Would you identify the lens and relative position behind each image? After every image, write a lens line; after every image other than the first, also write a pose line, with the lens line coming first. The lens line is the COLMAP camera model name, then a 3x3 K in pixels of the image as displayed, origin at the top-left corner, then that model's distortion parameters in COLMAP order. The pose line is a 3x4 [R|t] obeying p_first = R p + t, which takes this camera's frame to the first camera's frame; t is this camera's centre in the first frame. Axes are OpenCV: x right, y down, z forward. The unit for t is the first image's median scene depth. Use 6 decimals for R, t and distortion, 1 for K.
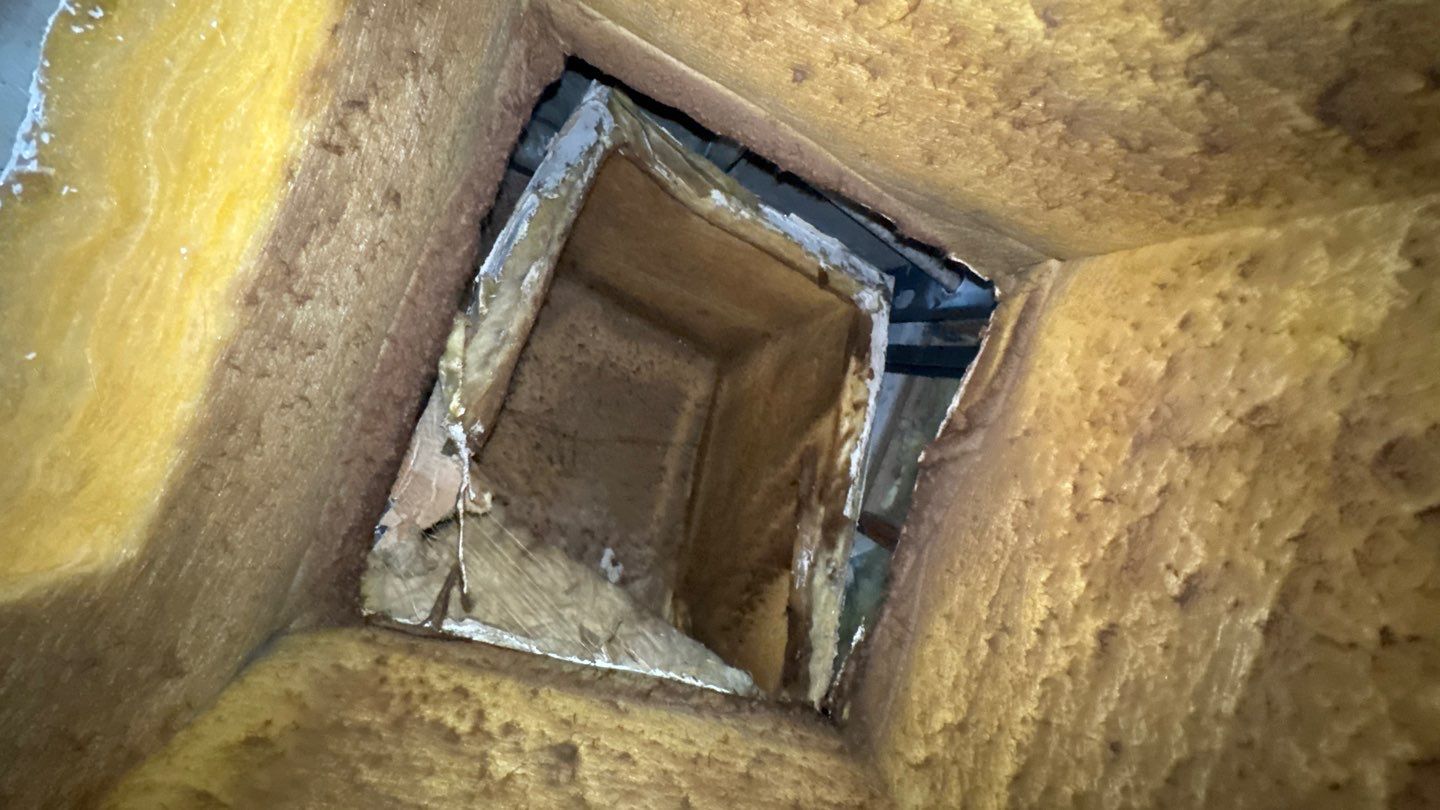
lens RADIAL K [[576.1, 0, 720.2], [0, 576.1, 406.4], [0, 0, 1]] dist [-0.004938, 0.001145]
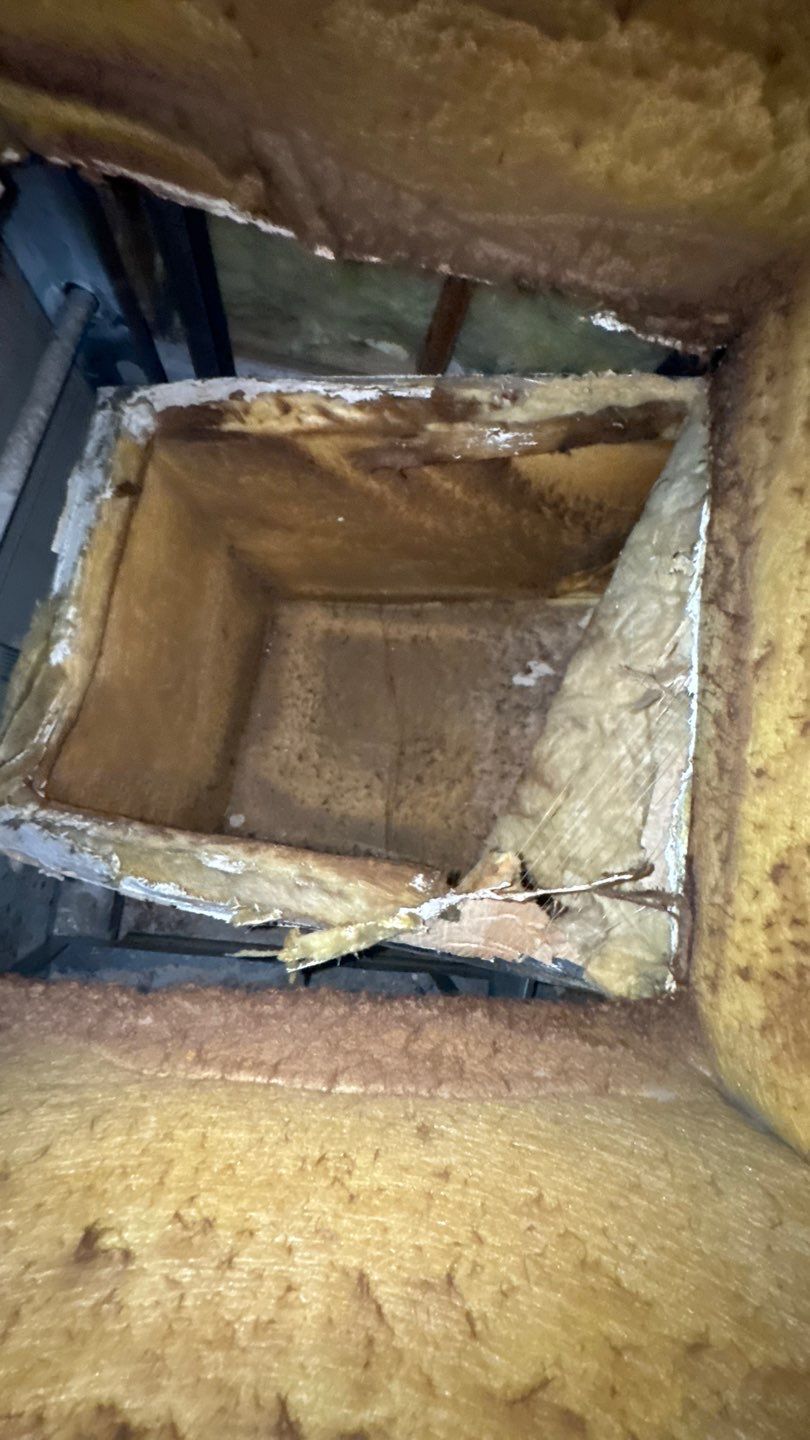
lens RADIAL K [[576.1, 0, 404.9], [0, 576.1, 720.6], [0, 0, 1]] dist [-0.004938, 0.001145]
pose [[-0.202619, -0.947097, -0.248902, 0.009306], [0.972082, -0.225242, 0.065745, 0.012441], [-0.118330, -0.228632, 0.966295, 0.195981]]
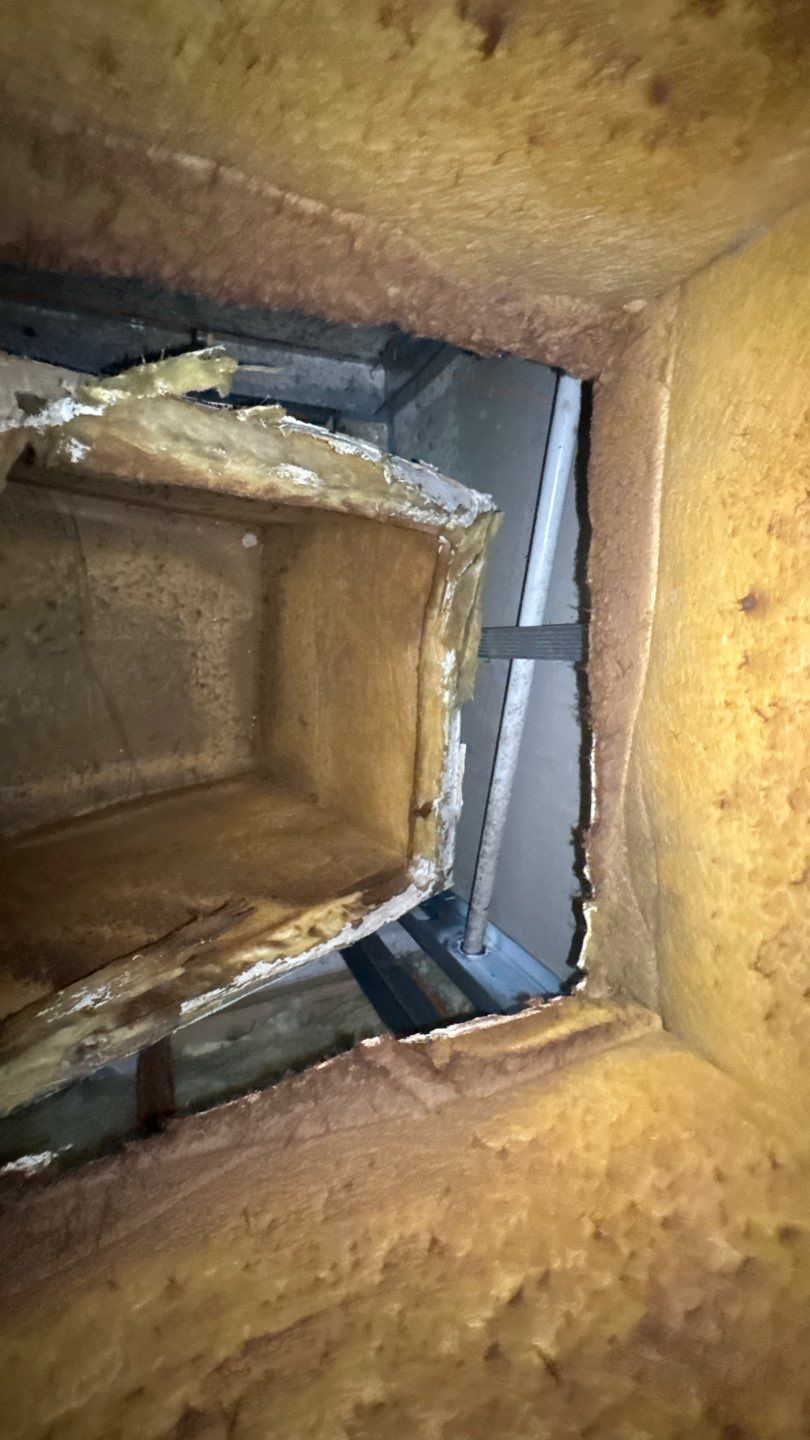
lens RADIAL K [[576.1, 0, 404.9], [0, 576.1, 720.6], [0, 0, 1]] dist [-0.004938, 0.001145]
pose [[0.466403, 0.883694, 0.039407, 0.011103], [-0.796741, 0.439029, -0.415279, 0.116690], [-0.384280, 0.162290, 0.908840, 0.223434]]
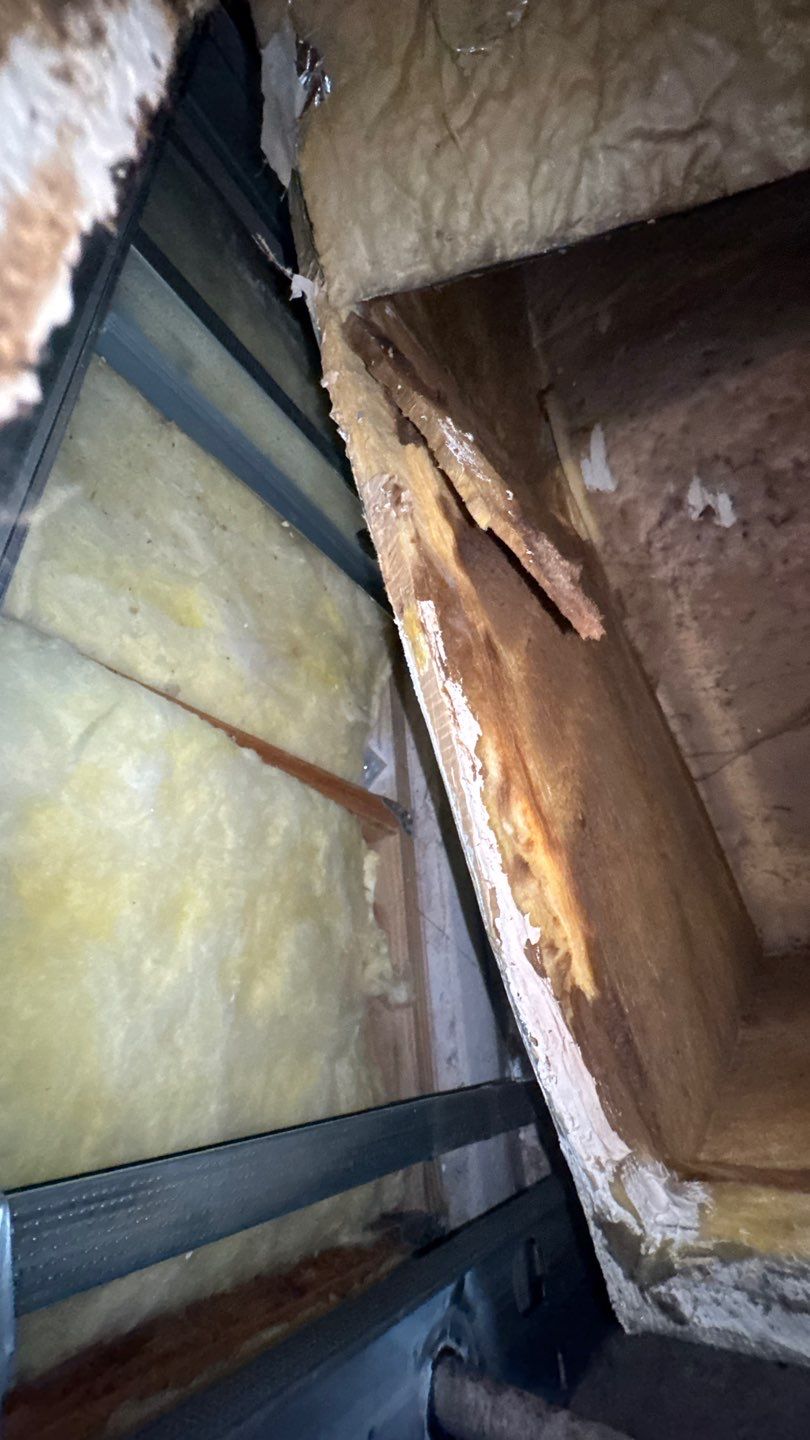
lens RADIAL K [[576.1, 0, 404.9], [0, 576.1, 720.6], [0, 0, 1]] dist [-0.004938, 0.001145]
pose [[-0.860316, 0.509387, 0.019517, 0.287326], [-0.422898, -0.734574, 0.530621, -0.119485], [0.284628, 0.448248, 0.847385, 0.691143]]
